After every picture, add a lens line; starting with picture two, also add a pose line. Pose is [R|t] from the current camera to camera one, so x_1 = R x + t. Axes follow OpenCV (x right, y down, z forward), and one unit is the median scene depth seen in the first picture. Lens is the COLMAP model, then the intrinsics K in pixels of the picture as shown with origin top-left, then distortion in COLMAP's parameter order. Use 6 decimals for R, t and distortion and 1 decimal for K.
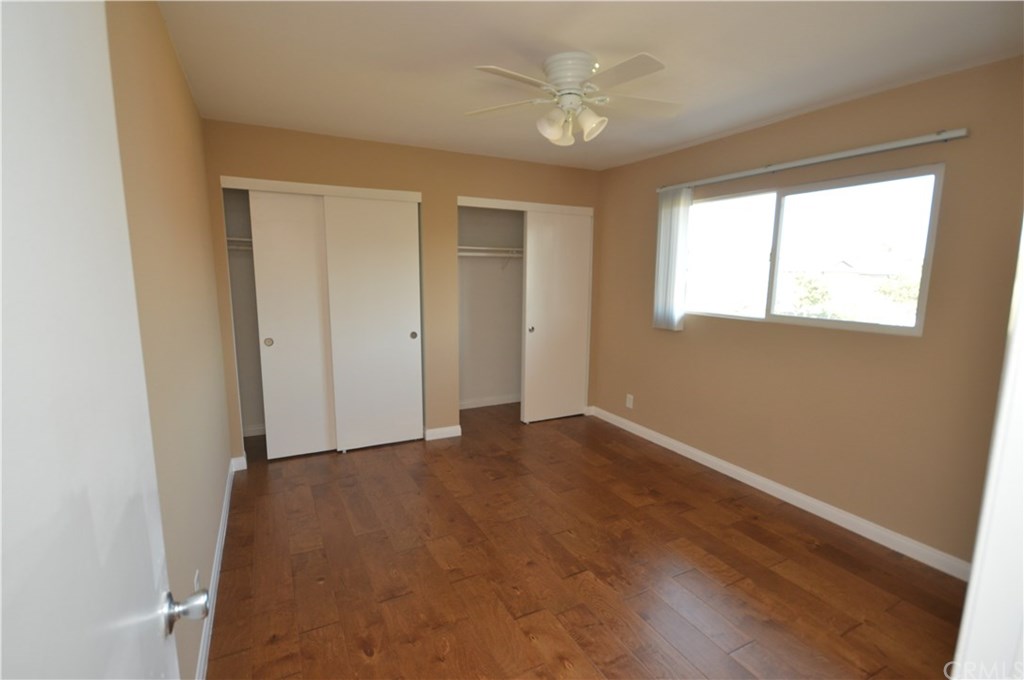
lens RADIAL K [[469.6, 0, 502.1], [0, 469.6, 343.7], [0, 0, 1]] dist [0.004312, -0.003181]
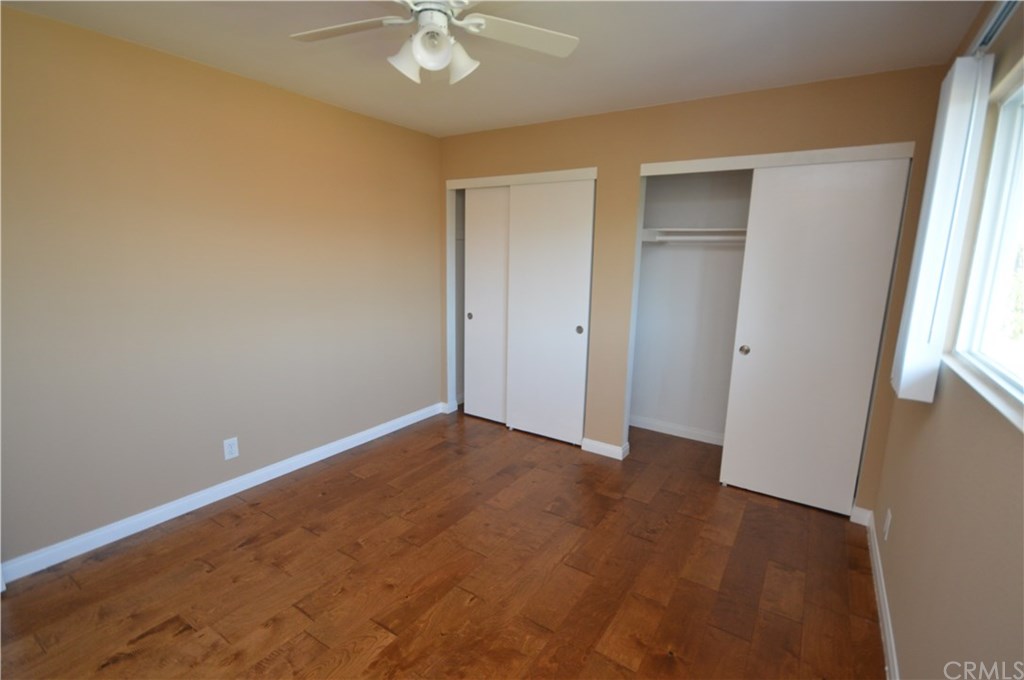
lens RADIAL K [[469.6, 0, 513.9], [0, 469.6, 341.4], [0, 0, 1]] dist [0.004312, -0.003181]
pose [[0.503497, 0.160728, -0.848915, 0.582103], [-0.150313, 0.983856, 0.097125, -0.072509], [0.850821, 0.078701, 0.519528, 0.481004]]
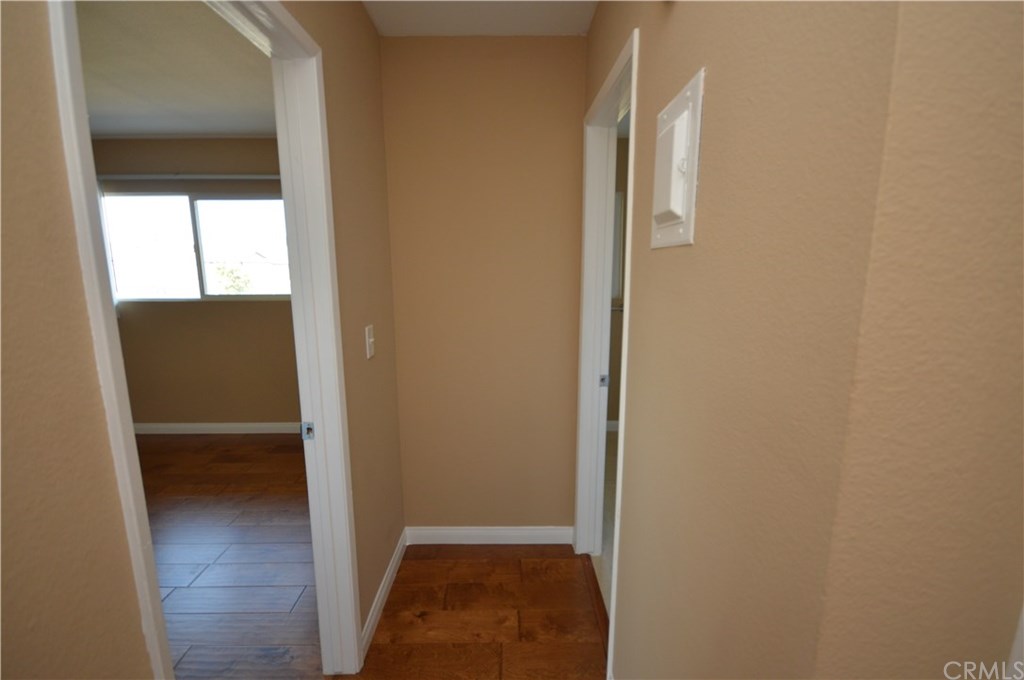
lens RADIAL K [[452.4, 0, 515.7], [0, 452.4, 341.9], [0, 0, 1]] dist [-0.000628, -0.003441]
pose [[0.425173, -0.162801, 0.890350, -0.125690], [0.142687, 0.983446, 0.111686, 0.033102], [-0.893794, 0.079555, 0.441365, -0.195392]]
